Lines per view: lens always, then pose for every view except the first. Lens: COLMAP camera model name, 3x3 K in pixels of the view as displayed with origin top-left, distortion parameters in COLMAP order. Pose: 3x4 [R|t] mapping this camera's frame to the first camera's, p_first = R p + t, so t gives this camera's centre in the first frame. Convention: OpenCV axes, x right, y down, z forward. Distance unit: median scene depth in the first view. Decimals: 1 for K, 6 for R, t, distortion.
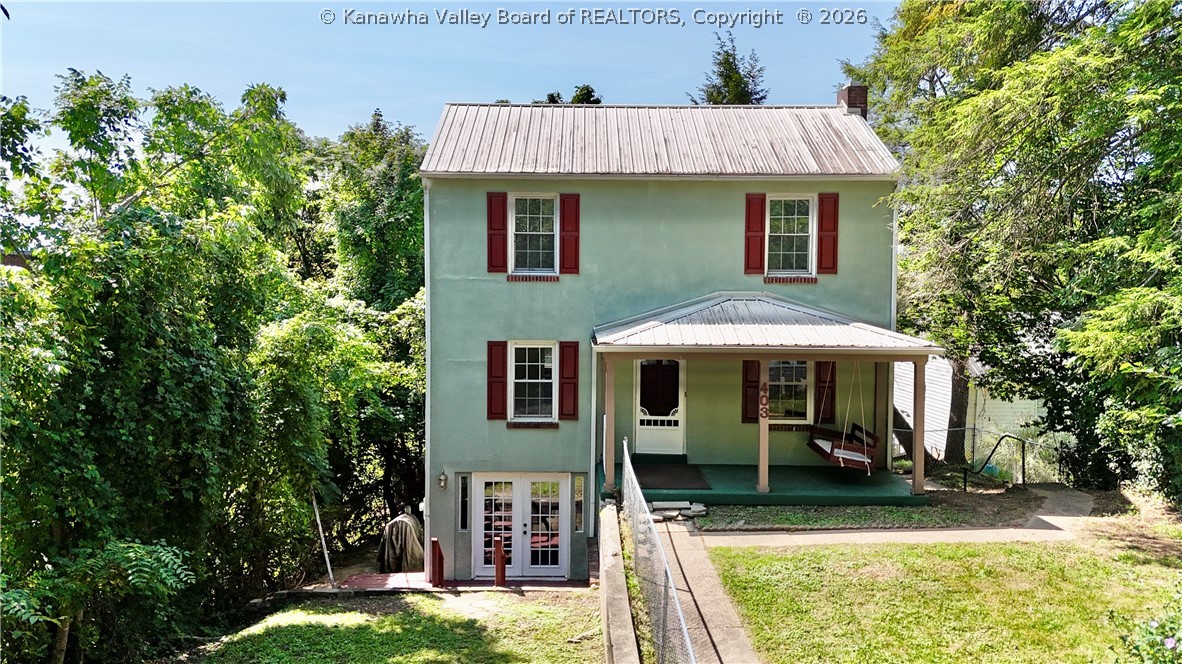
lens RADIAL K [[938.5, 0, 591.0], [0, 938.5, 332.0], [0, 0, 1]] dist [0.070447, -0.057168]
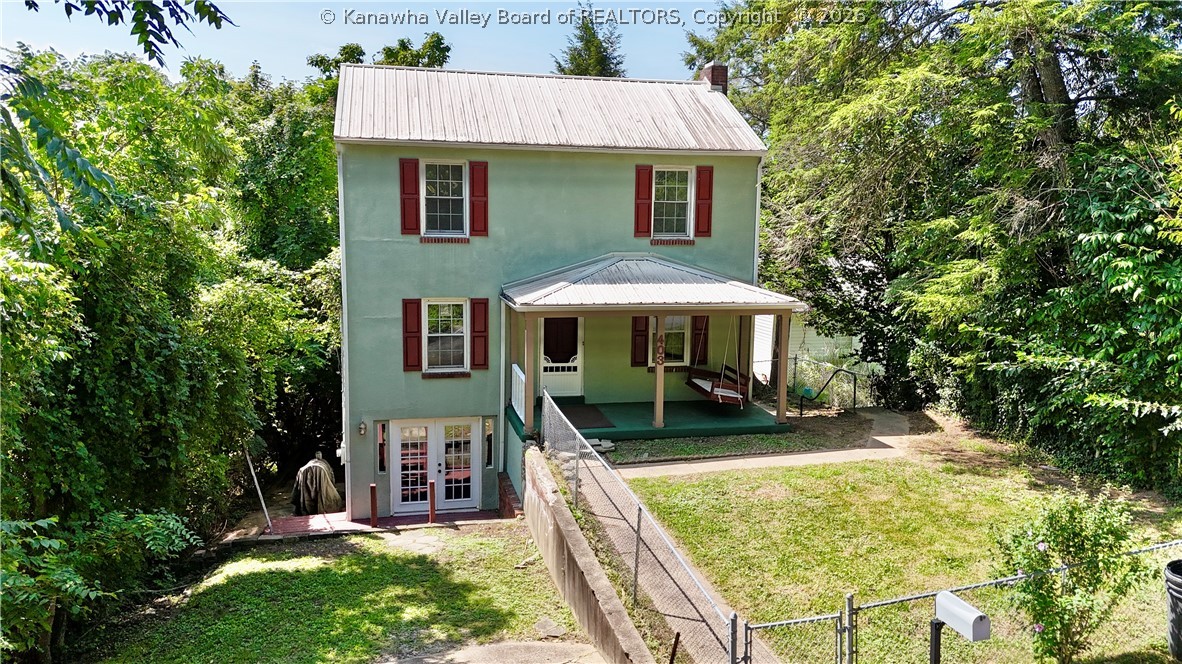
lens RADIAL K [[884.7, 0, 599.1], [0, 884.7, 335.6], [0, 0, 1]] dist [0.082978, -0.096350]
pose [[0.976383, -0.023033, 0.214813, -0.118564], [0.004311, 0.996180, 0.087220, -0.038810], [-0.216002, -0.084234, 0.972753, -0.043598]]
